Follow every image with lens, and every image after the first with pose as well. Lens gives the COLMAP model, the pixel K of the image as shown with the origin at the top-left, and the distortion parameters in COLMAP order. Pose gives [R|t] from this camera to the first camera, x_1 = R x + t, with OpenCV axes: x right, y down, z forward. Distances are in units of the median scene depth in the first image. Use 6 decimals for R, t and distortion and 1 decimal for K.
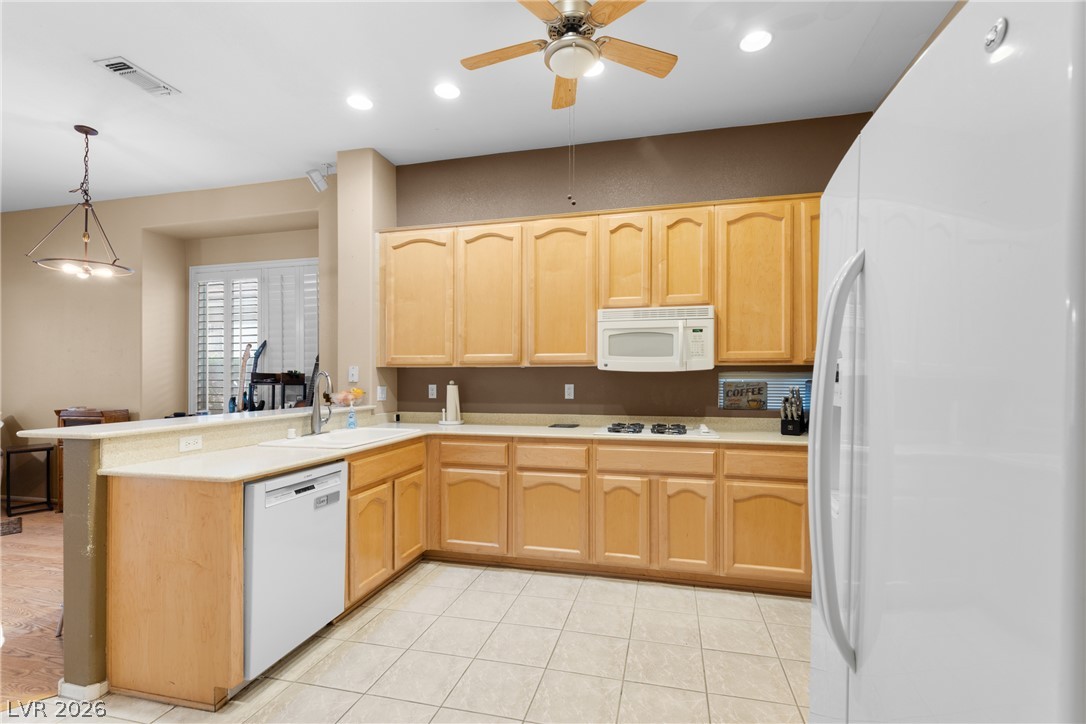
lens RADIAL K [[492.4, 0, 548.0], [0, 492.4, 376.9], [0, 0, 1]] dist [0.002505, -0.000099]
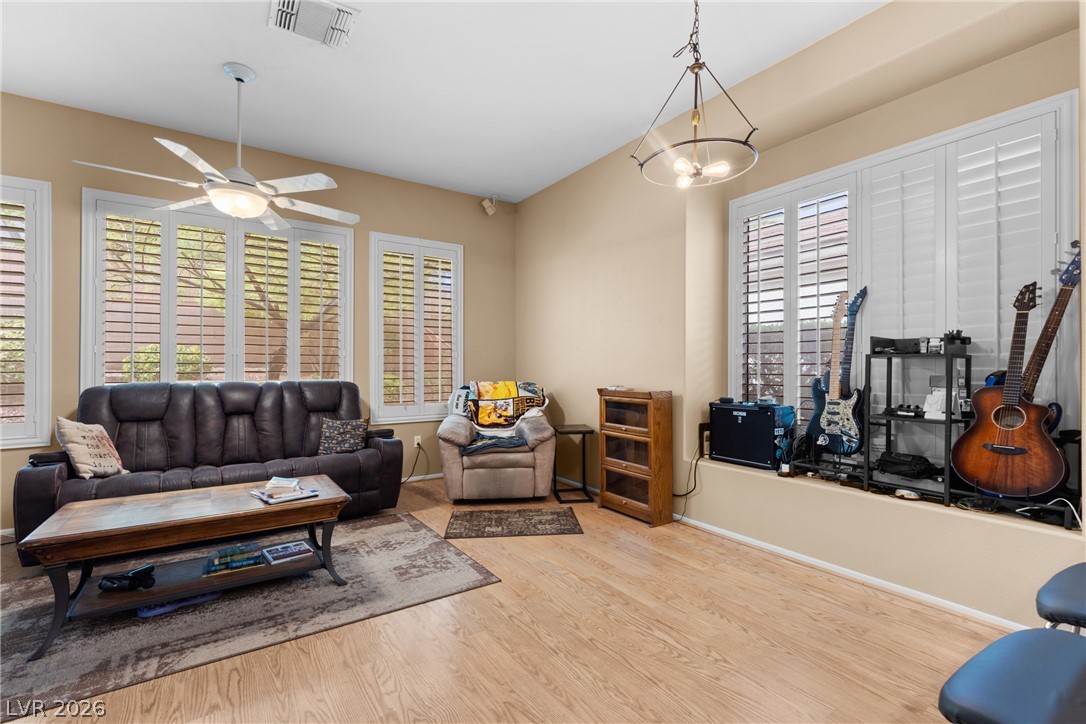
lens RADIAL K [[490.8, 0, 549.7], [0, 490.8, 366.6], [0, 0, 1]] dist [0.006050, -0.000747]
pose [[0.746061, 0.002349, -0.665874, -0.652985], [-0.001847, 0.999997, 0.001459, 0.036765], [0.665875, 0.000141, 0.746063, 0.401319]]
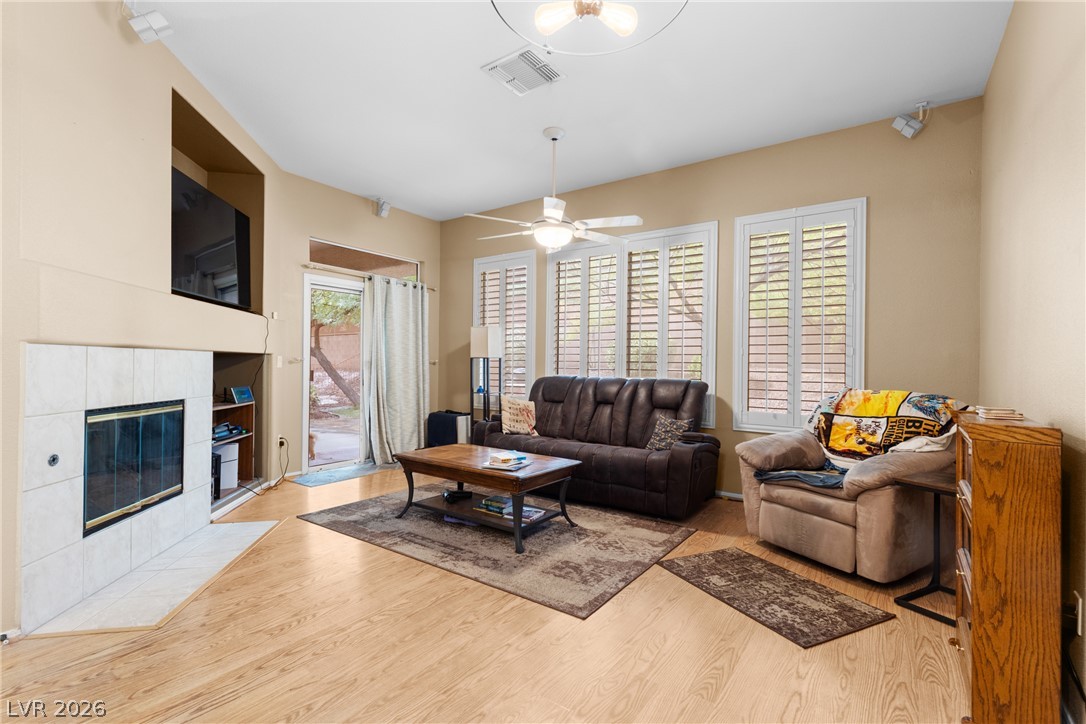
lens RADIAL K [[490.8, 0, 549.7], [0, 490.8, 366.6], [0, 0, 1]] dist [0.006050, -0.000747]
pose [[-0.360537, 0.003284, -0.932739, -0.603335], [-0.011177, 0.999907, 0.007840, 0.036484], [0.932678, 0.013252, -0.360467, 1.103682]]
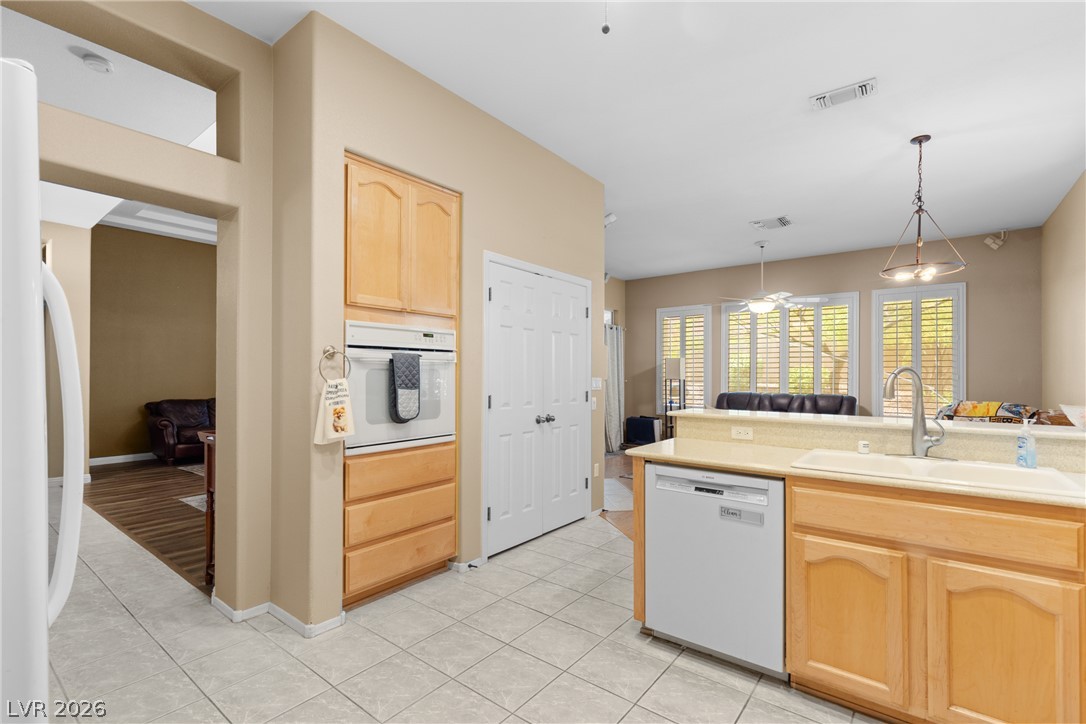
lens RADIAL K [[485.3, 0, 547.3], [0, 485.3, 373.3], [0, 0, 1]] dist [0.002399, 0.000056]
pose [[-0.405449, -0.004316, -0.914108, 0.321224], [-0.006314, 0.999978, -0.001920, 0.001502], [0.914096, 0.004993, -0.405467, 0.698737]]
